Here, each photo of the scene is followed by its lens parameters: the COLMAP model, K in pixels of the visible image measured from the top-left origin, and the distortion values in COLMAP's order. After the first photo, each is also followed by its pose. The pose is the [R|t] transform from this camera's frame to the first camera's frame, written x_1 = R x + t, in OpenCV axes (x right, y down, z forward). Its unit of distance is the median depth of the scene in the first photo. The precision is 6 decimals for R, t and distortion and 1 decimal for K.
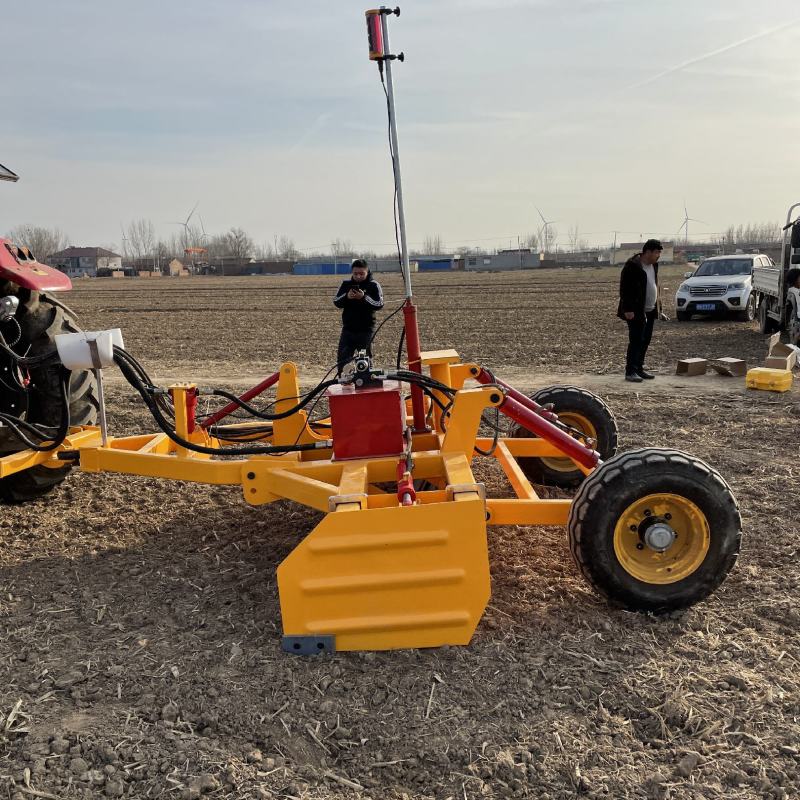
lens RADIAL K [[799.2, 0, 397.4], [0, 799.2, 400.9], [0, 0, 1]] dist [0.059970, 0.000000]
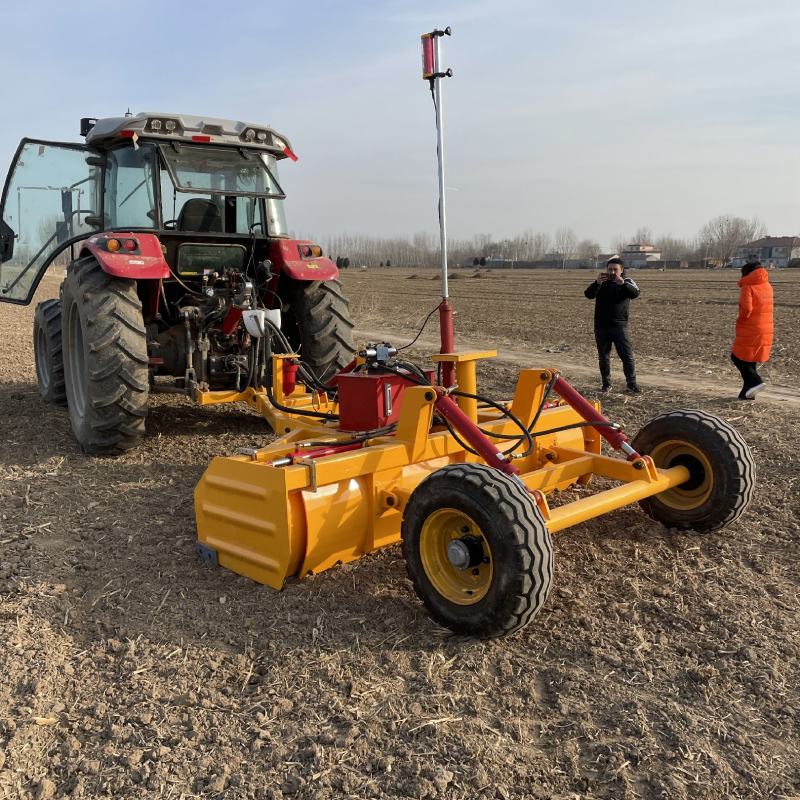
lens RADIAL K [[799.2, 0, 392.9], [0, 799.2, 398.6], [0, 0, 1]] dist [0.059970, 0.000000]
pose [[0.690612, 0.139248, -0.709694, 0.779565], [-0.132709, 0.989027, 0.064914, -0.057717], [0.710945, 0.049352, 0.701513, 0.217671]]
